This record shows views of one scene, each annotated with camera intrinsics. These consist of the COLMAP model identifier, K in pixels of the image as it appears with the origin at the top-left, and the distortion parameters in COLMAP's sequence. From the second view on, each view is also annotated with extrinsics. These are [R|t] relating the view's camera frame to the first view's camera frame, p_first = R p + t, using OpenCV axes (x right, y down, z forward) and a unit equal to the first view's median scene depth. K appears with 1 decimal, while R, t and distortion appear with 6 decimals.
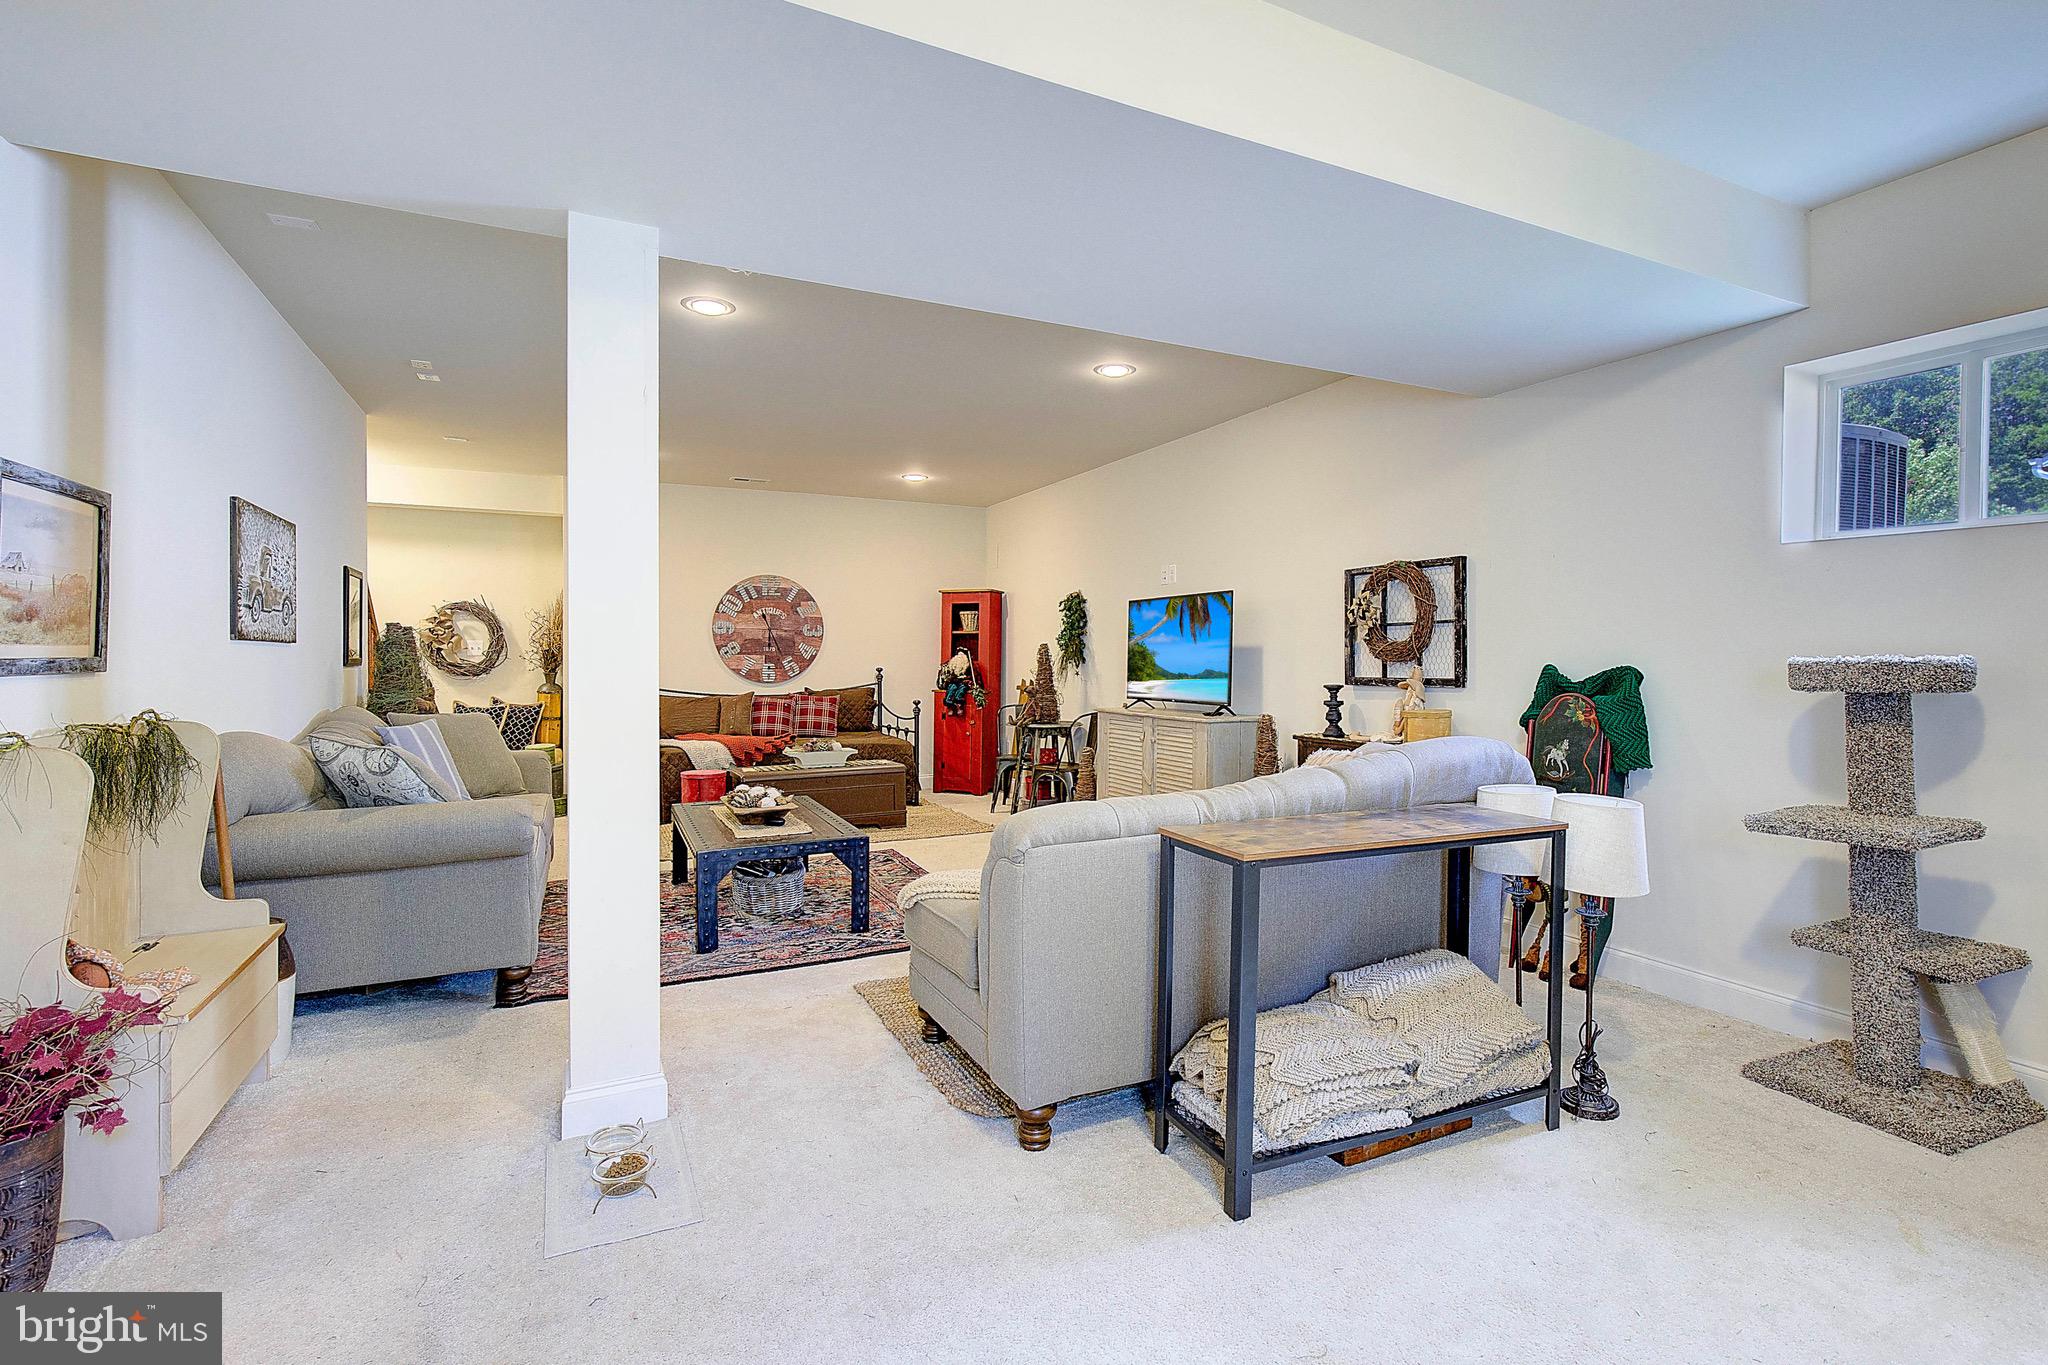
lens RADIAL K [[949.0, 0, 1030.4], [0, 949.0, 668.8], [0, 0, 1]] dist [0.001877, -0.000635]
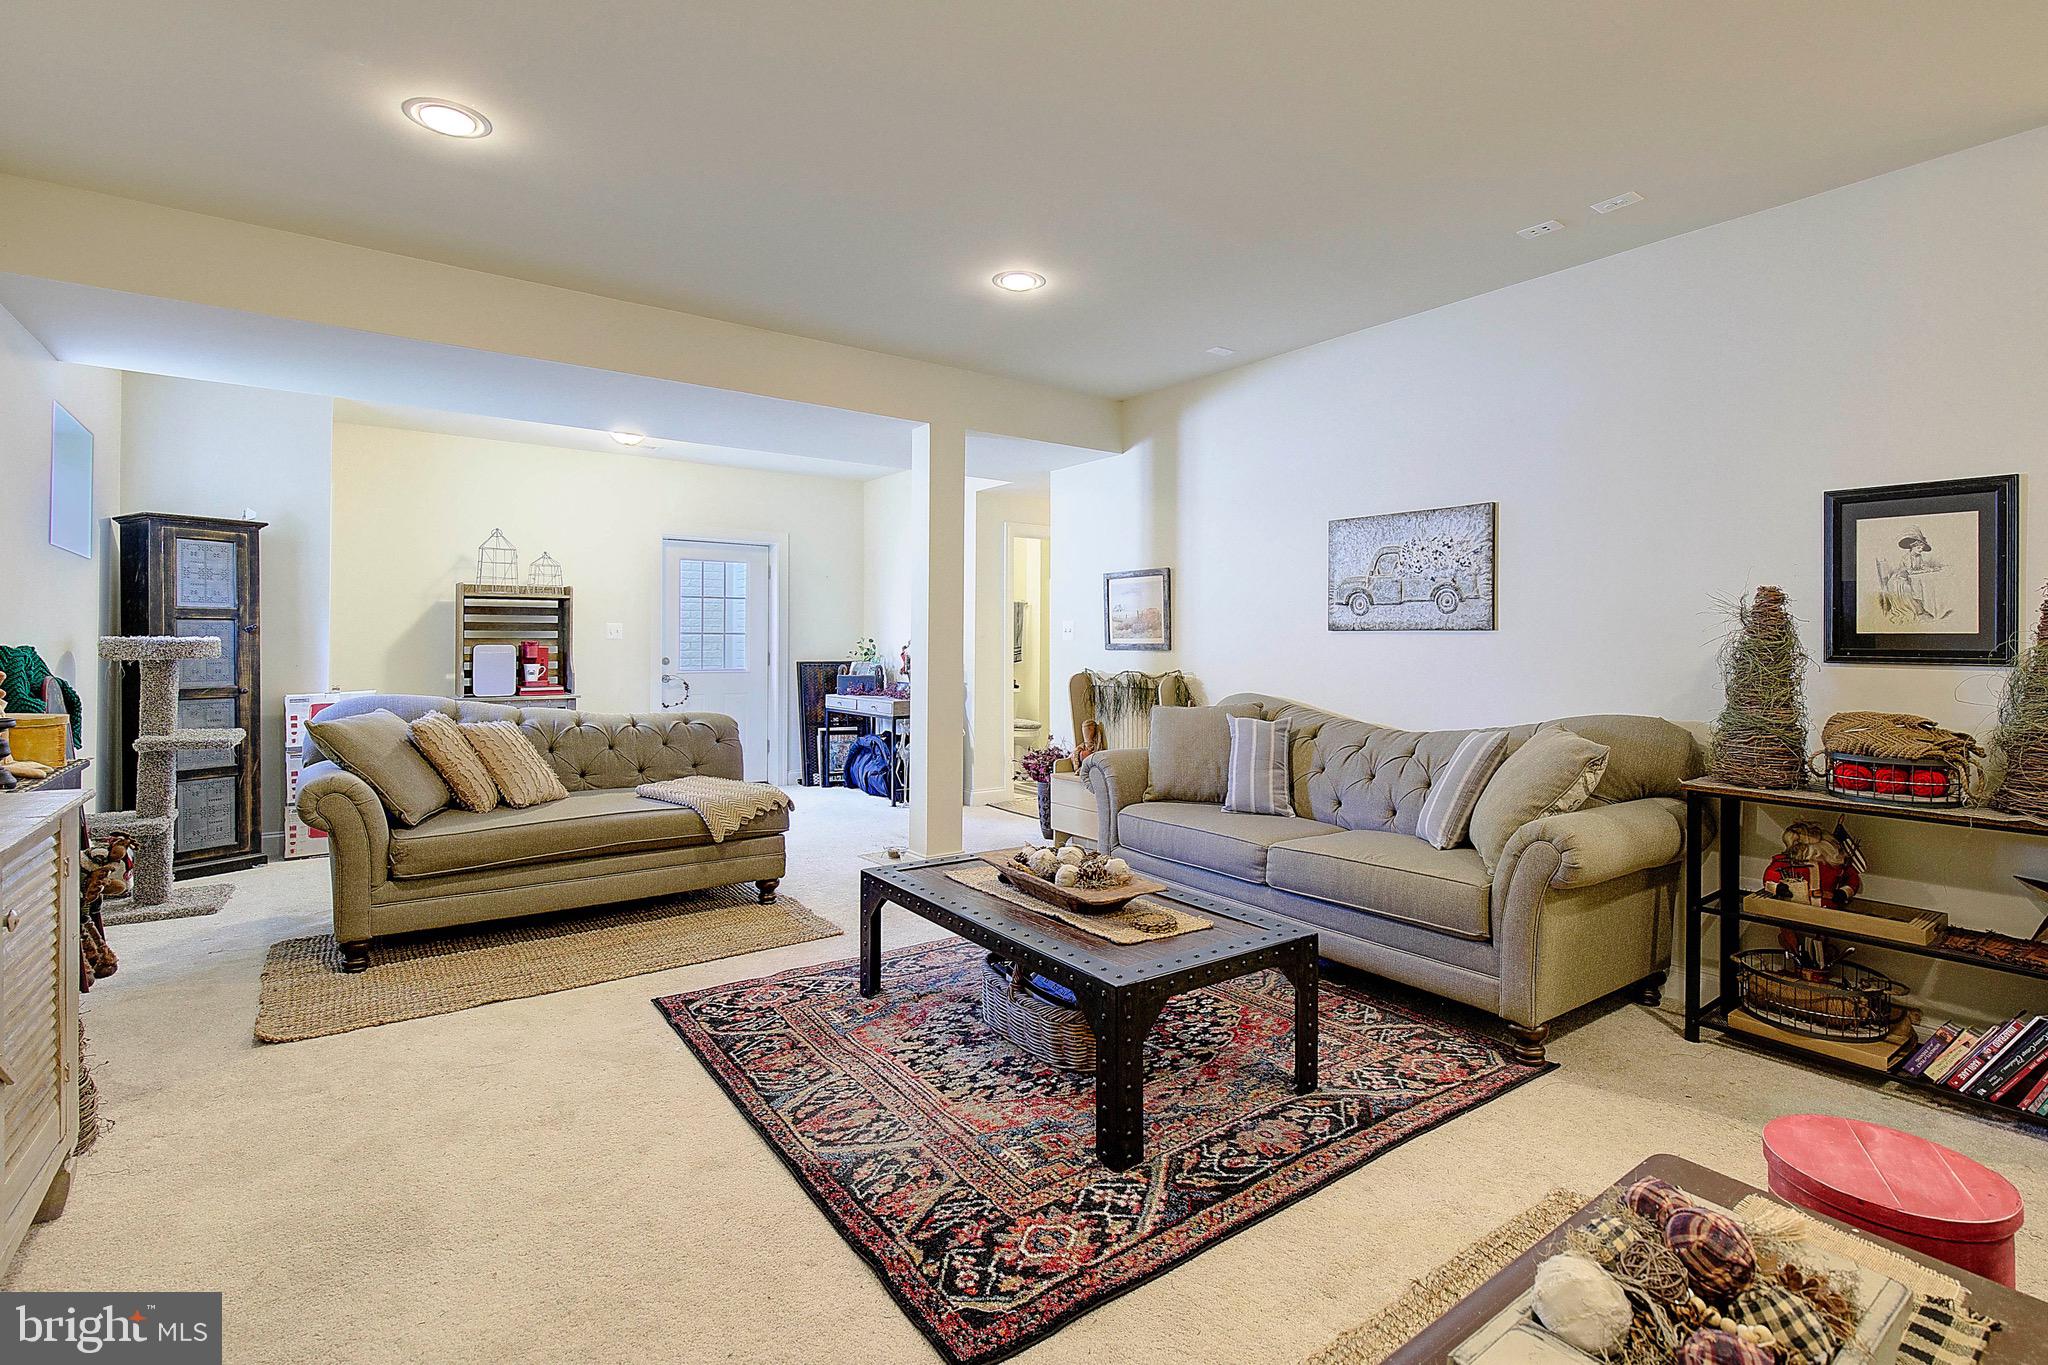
lens RADIAL K [[949.0, 0, 1058.1], [0, 949.0, 638.1], [0, 0, 1]] dist [0.001877, -0.000635]
pose [[-0.975314, -0.006868, -0.220715, -0.079733], [-0.008978, 0.999923, 0.008558, -0.012370], [0.220639, 0.010329, -0.975301, 0.922544]]
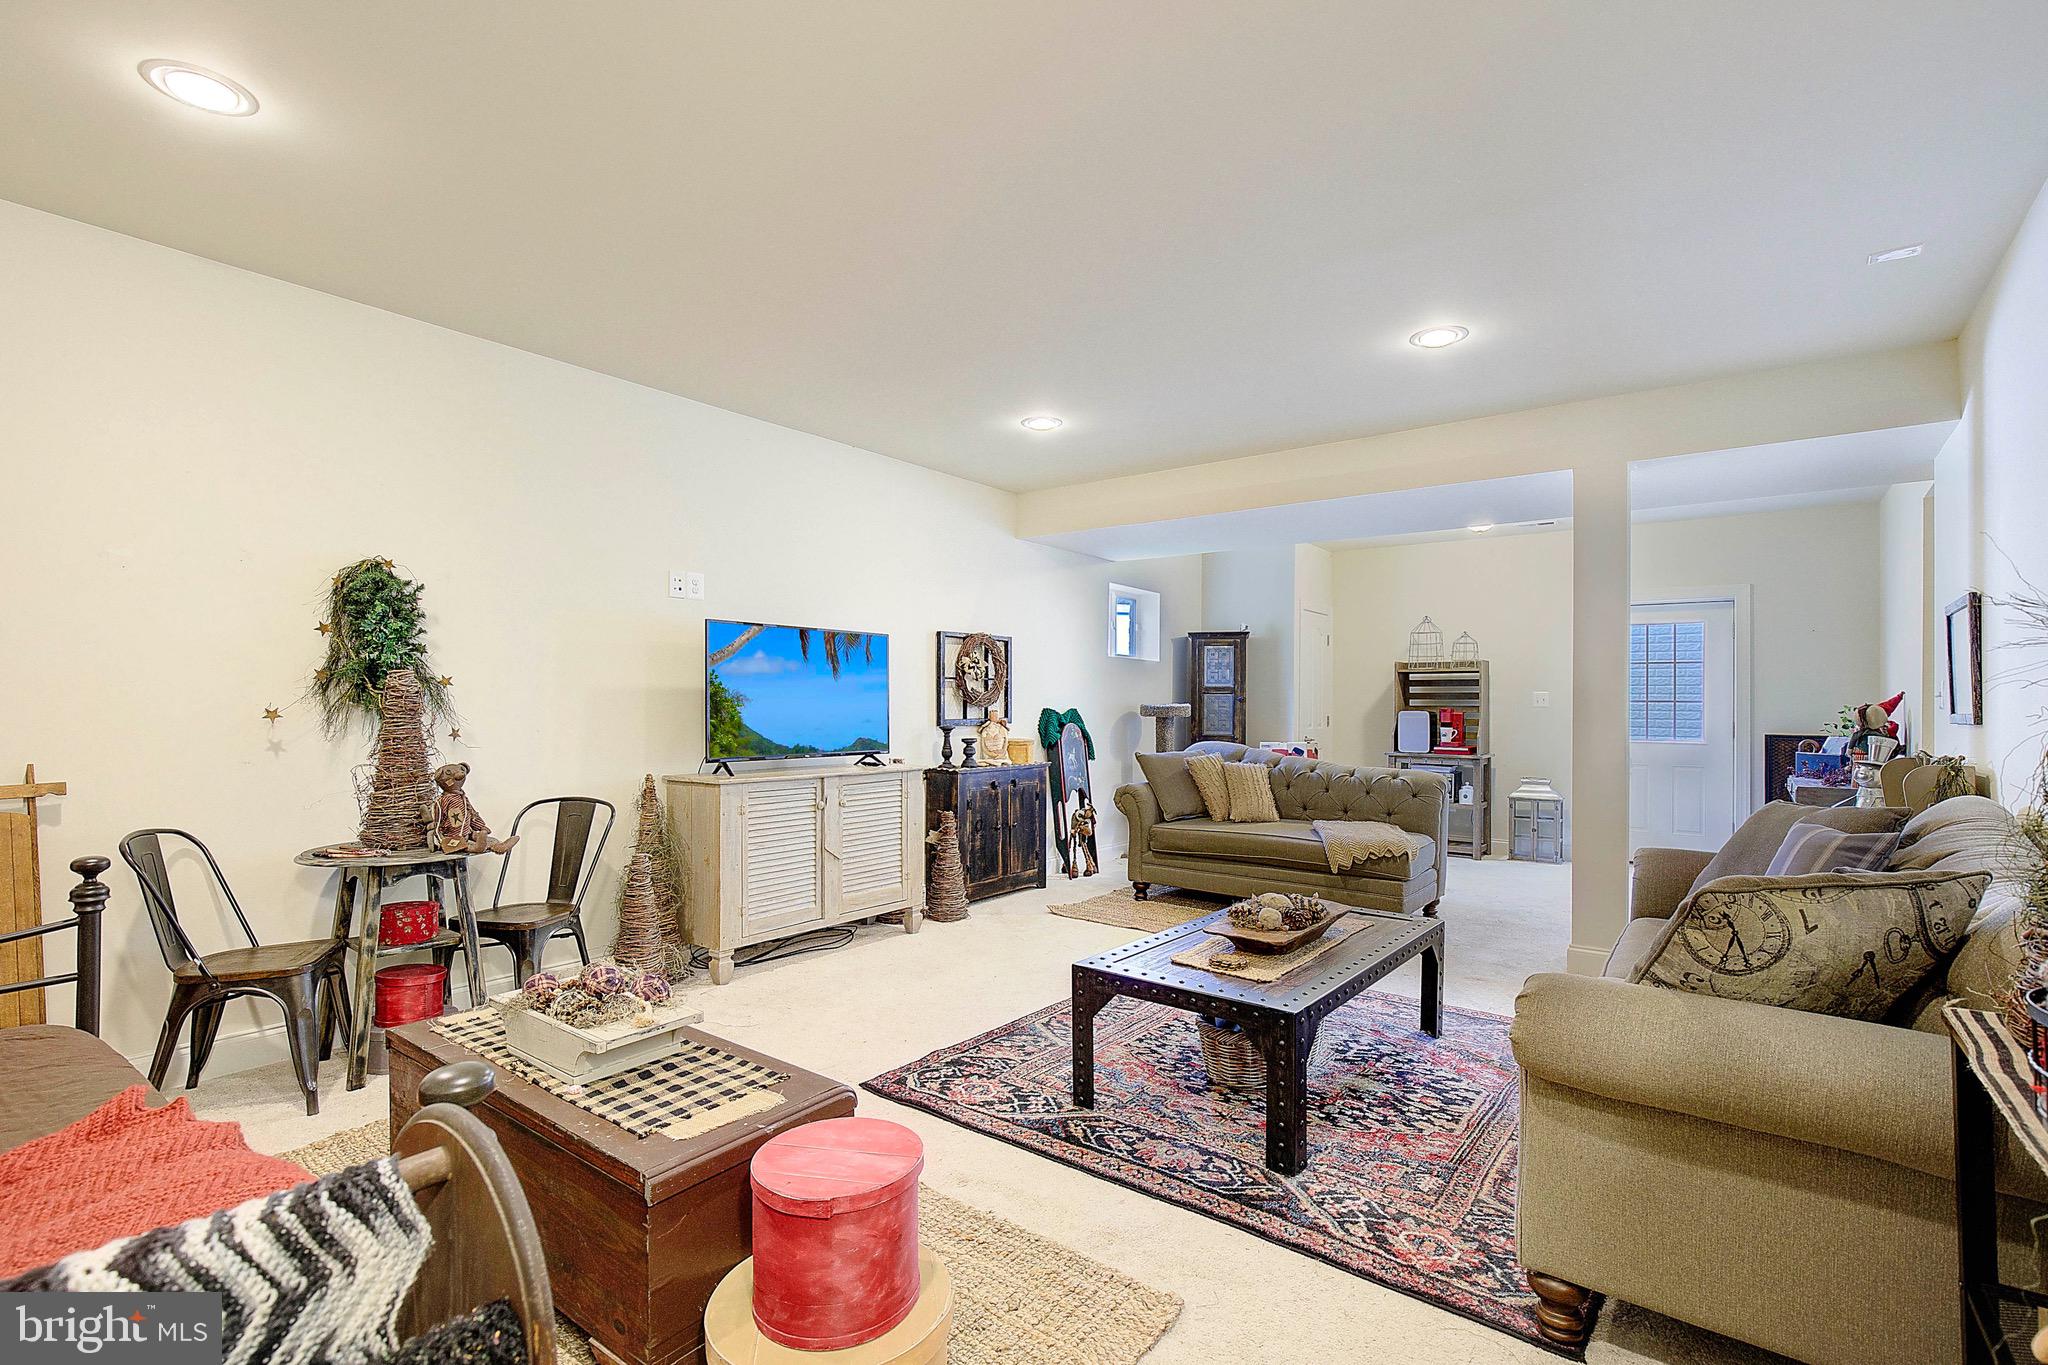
lens RADIAL K [[949.0, 0, 1055.9], [0, 949.0, 716.0], [0, 0, 1]] dist [0.001877, -0.000635]
pose [[-0.484322, -0.016809, 0.874728, -0.461709], [0.003367, 0.999772, 0.021076, -0.012419], [-0.874883, 0.013153, -0.484155, 0.842612]]
